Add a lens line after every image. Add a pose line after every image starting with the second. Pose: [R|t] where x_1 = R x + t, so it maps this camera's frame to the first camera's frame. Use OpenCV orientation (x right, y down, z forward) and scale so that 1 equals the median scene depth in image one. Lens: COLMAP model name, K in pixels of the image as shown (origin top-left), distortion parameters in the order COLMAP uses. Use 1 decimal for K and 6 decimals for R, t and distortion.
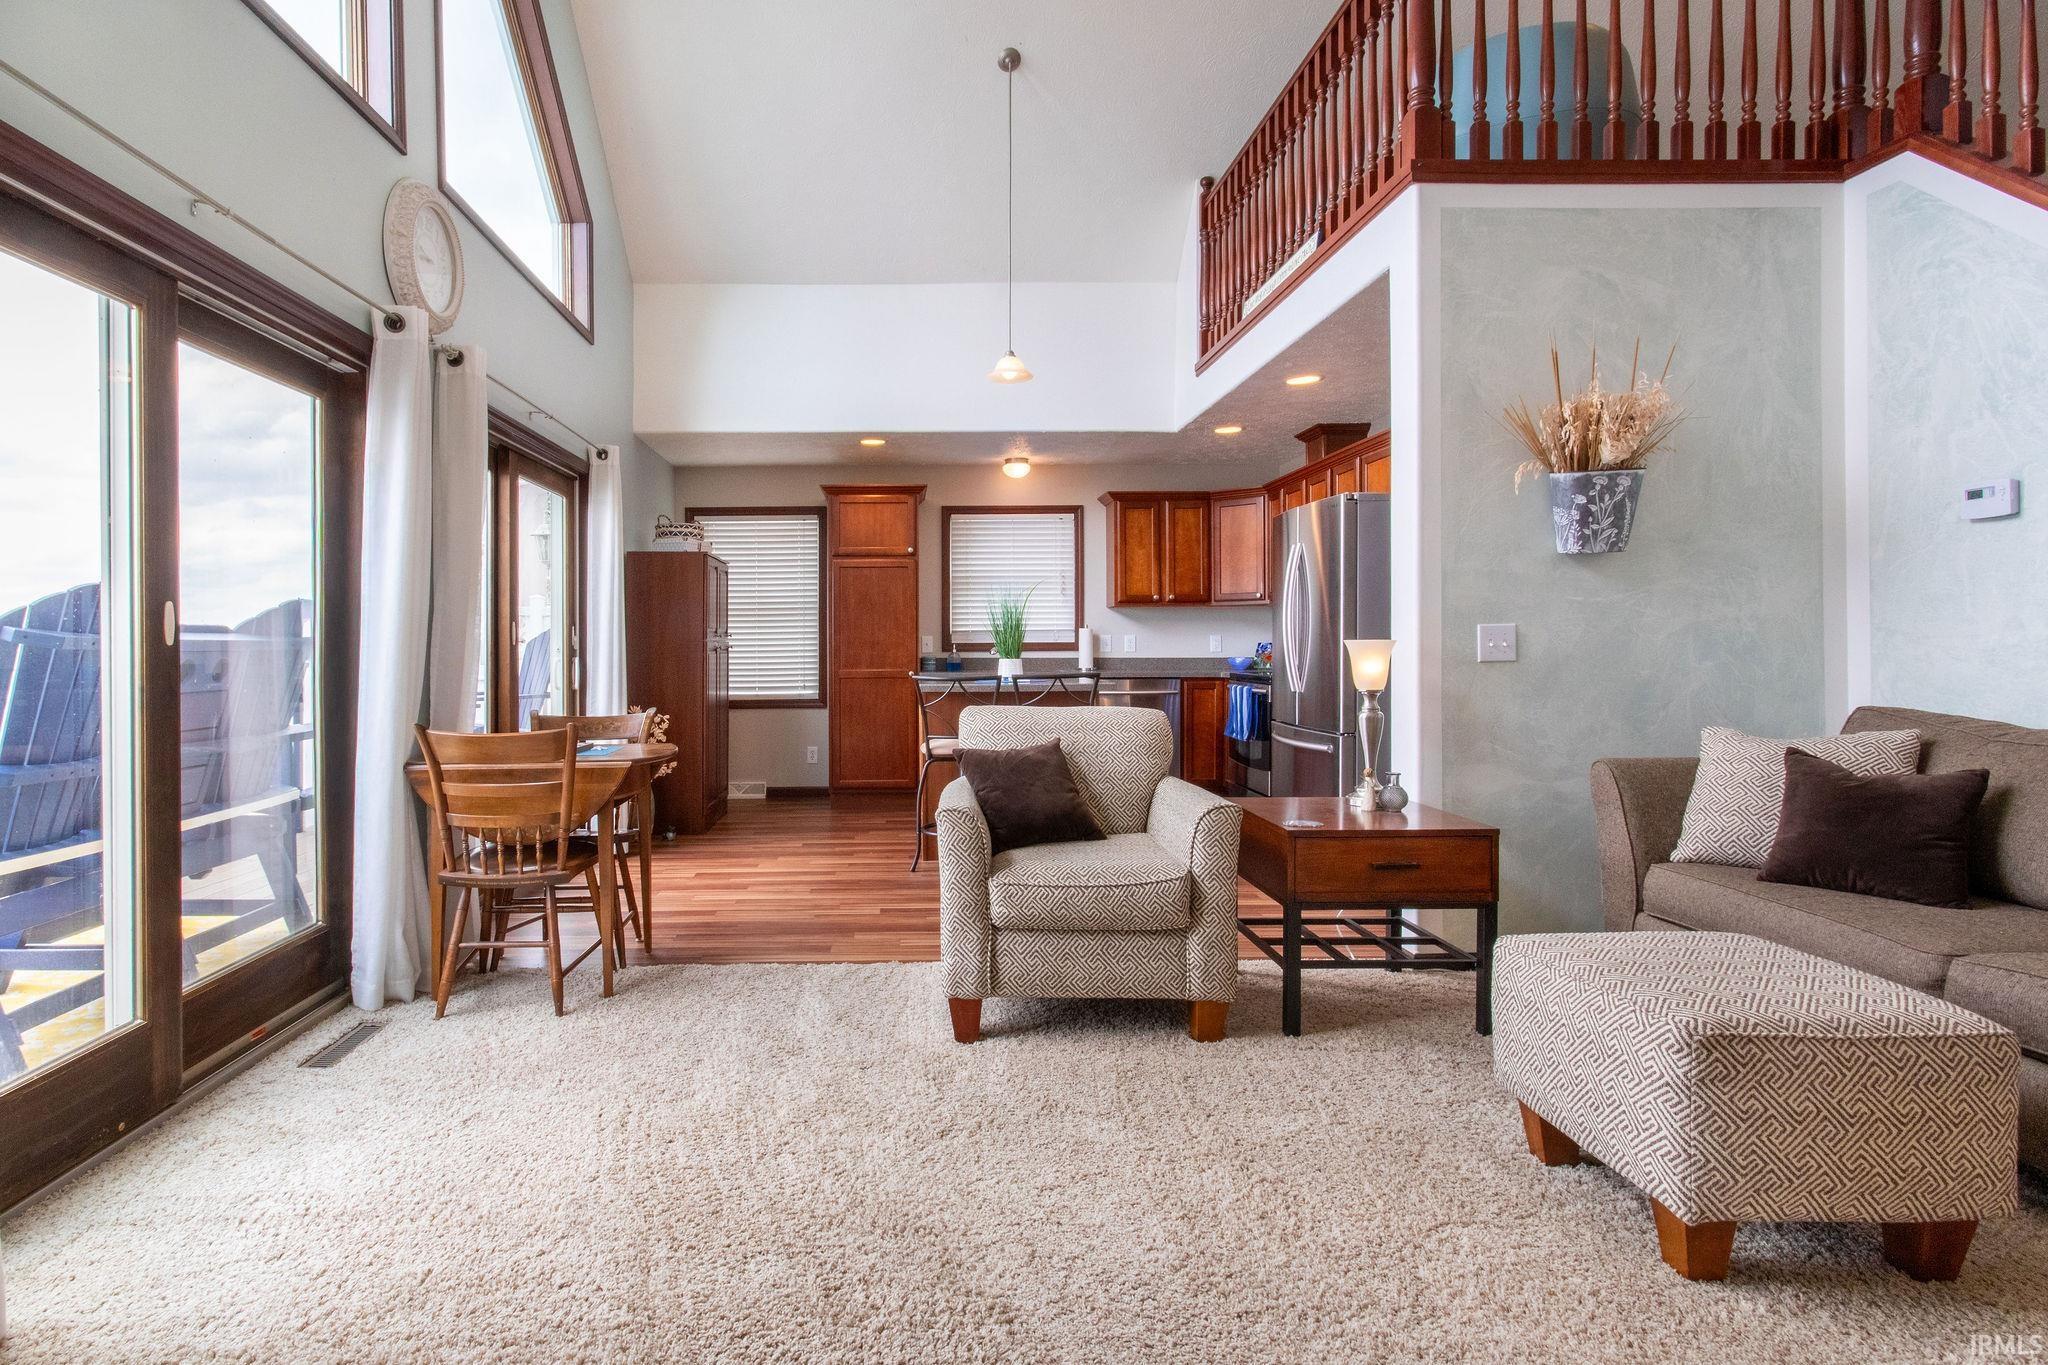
lens RADIAL K [[1037.8, 0, 922.9], [0, 1037.8, 646.5], [0, 0, 1]] dist [0.002071, 0.000704]
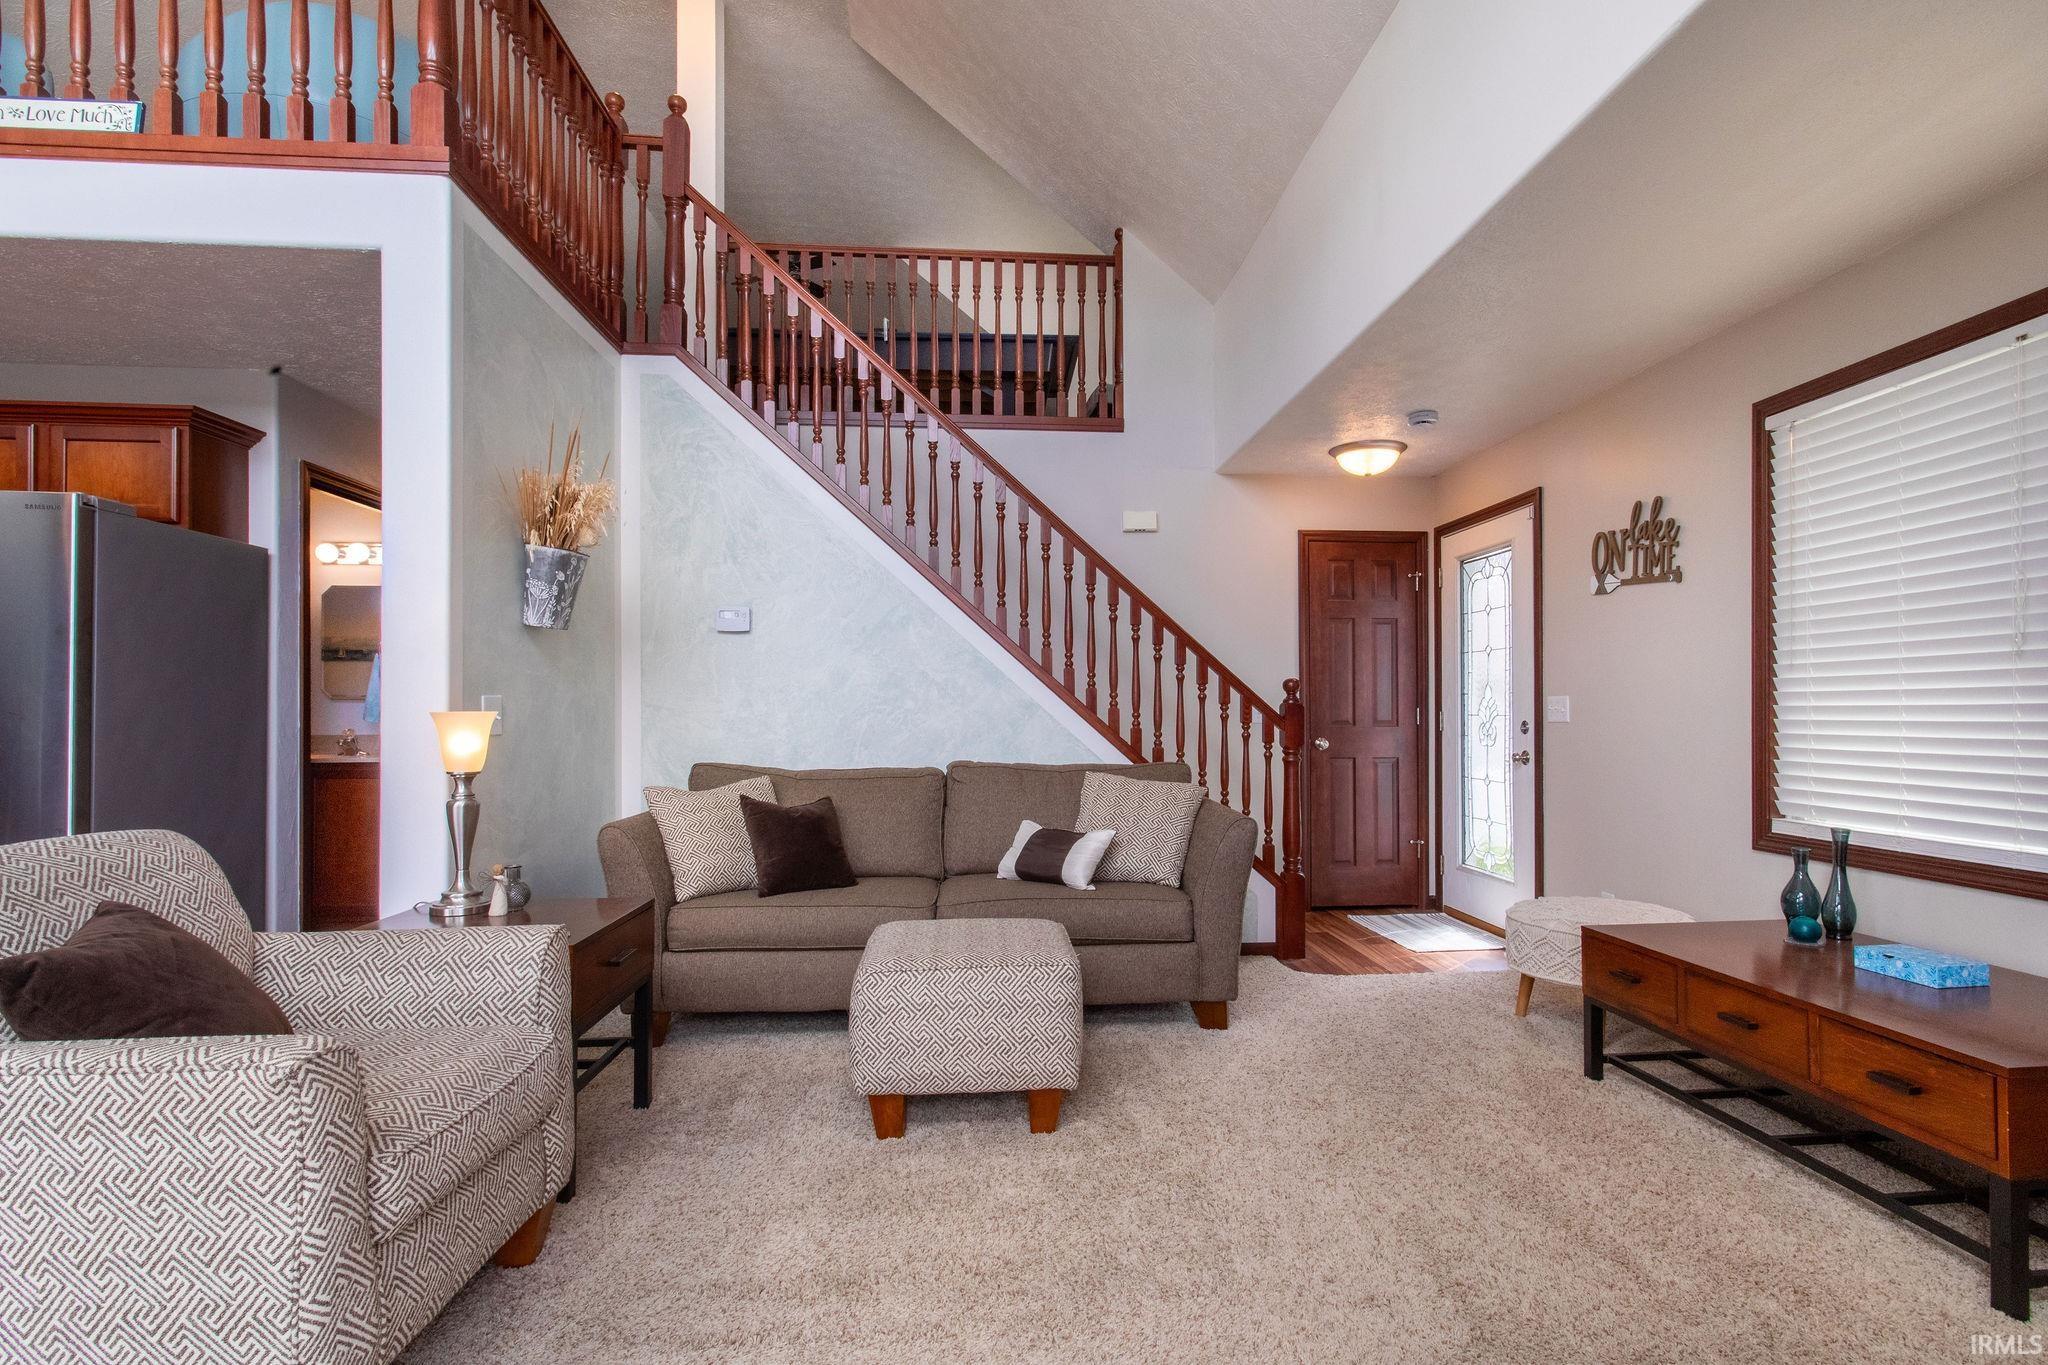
lens RADIAL K [[1017.3, 0, 1046.1], [0, 1017.3, 706.1], [0, 0, 1]] dist [0.001723, 0.001766]
pose [[-0.059917, 0.012350, 0.998127, -0.397337], [0.006031, 0.999910, -0.012010, 0.001820], [-0.998185, 0.005300, -0.059986, 0.578336]]
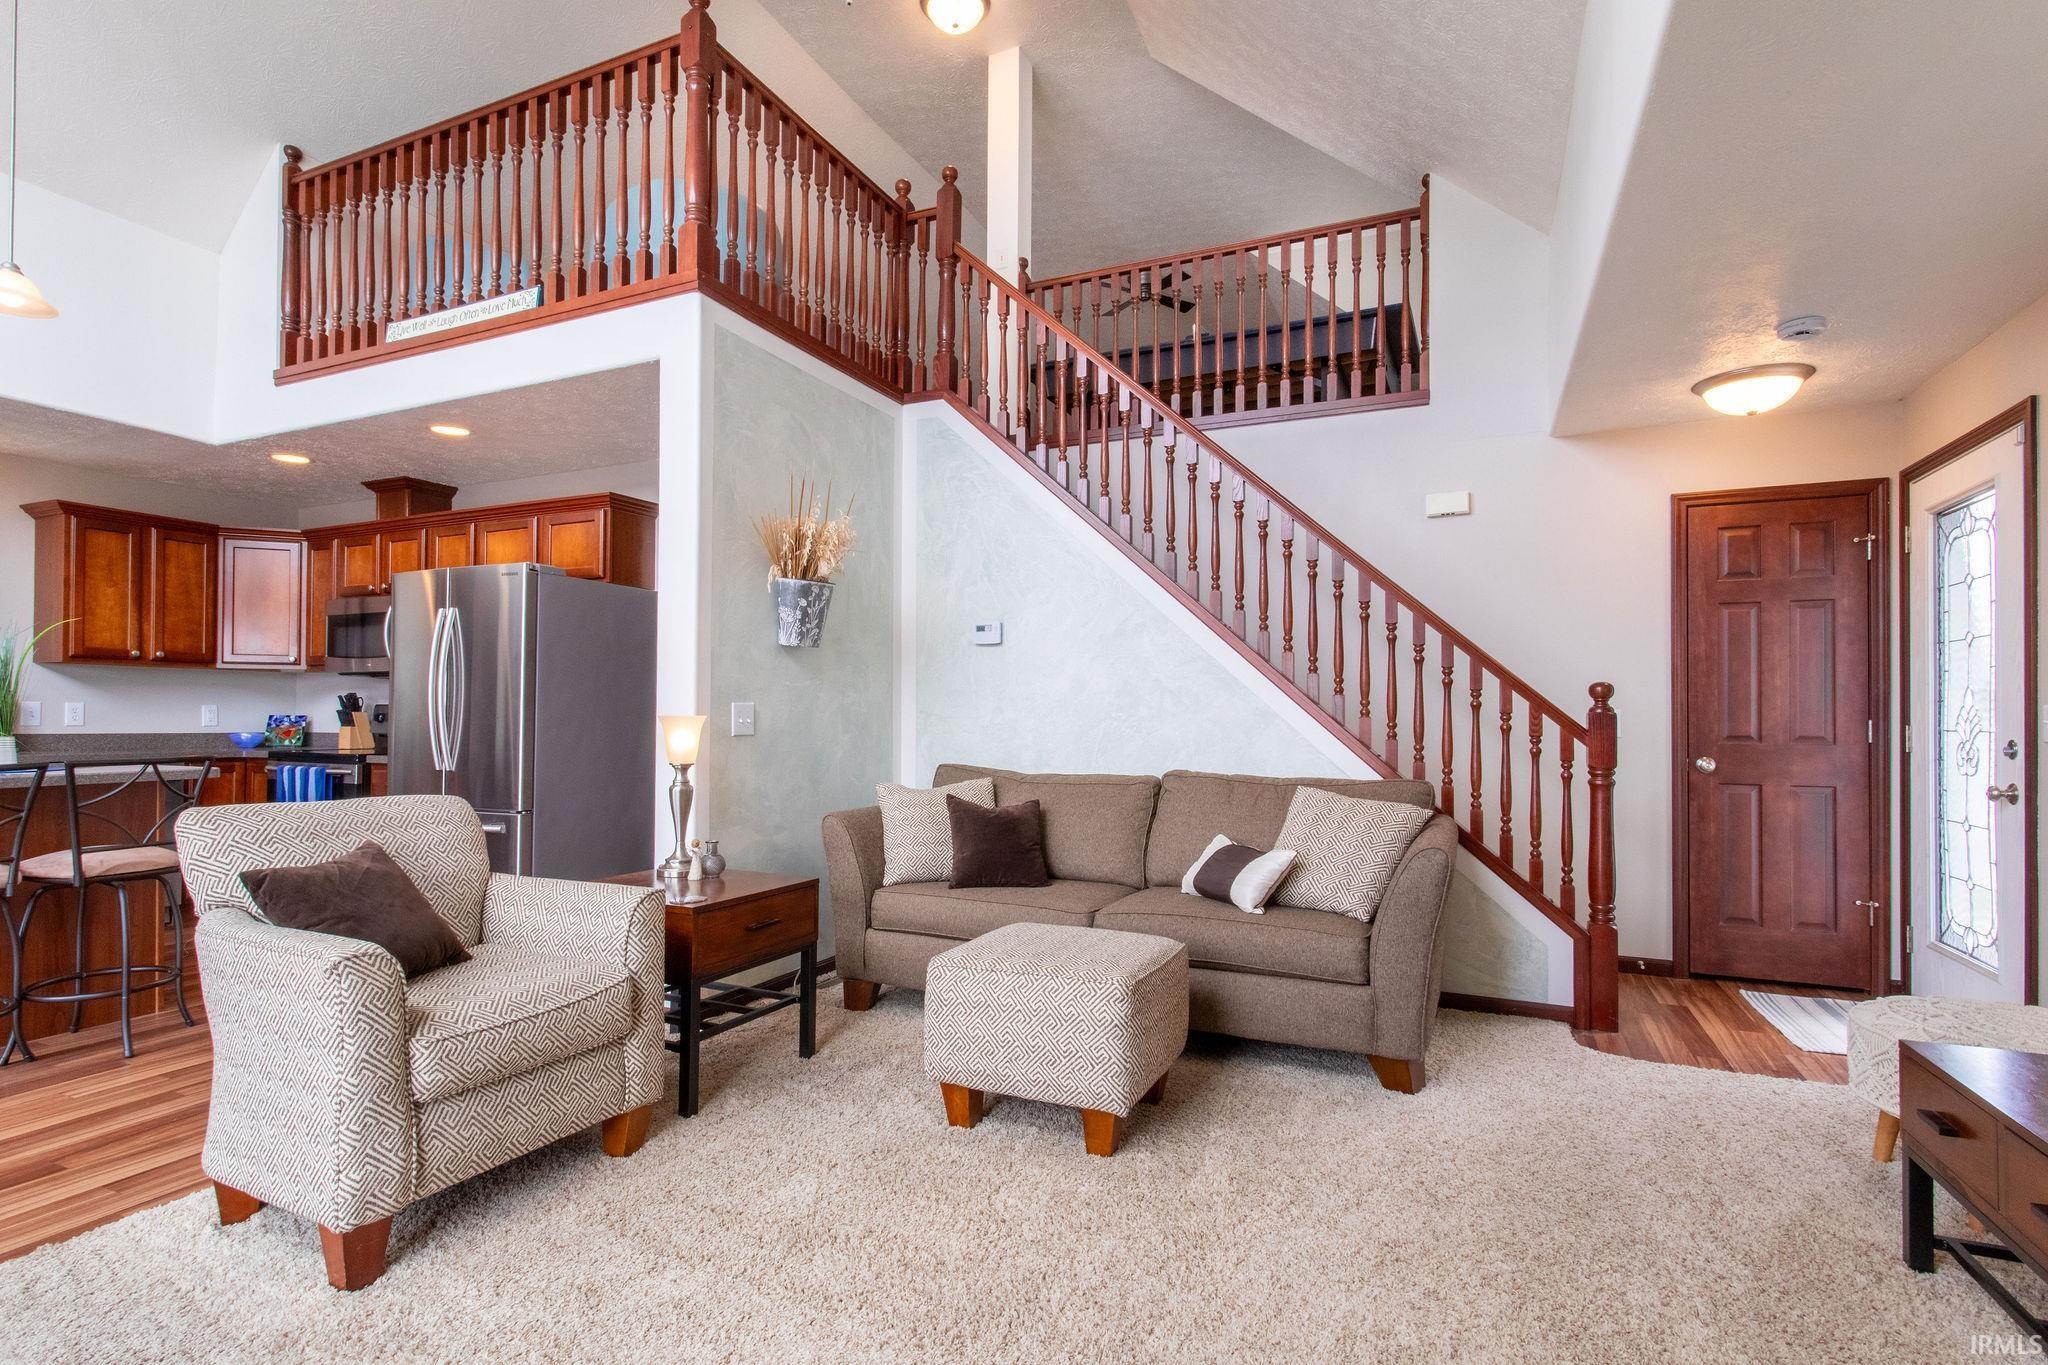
lens RADIAL K [[1003.8, 0, 985.1], [0, 1003.8, 706.3], [0, 0, 1]] dist [0.001880, 0.000690]
pose [[0.450763, 0.019791, 0.892424, -0.322622], [-0.006552, 0.999801, -0.018862, 0.001591], [-0.892620, 0.002655, 0.450803, 0.273304]]
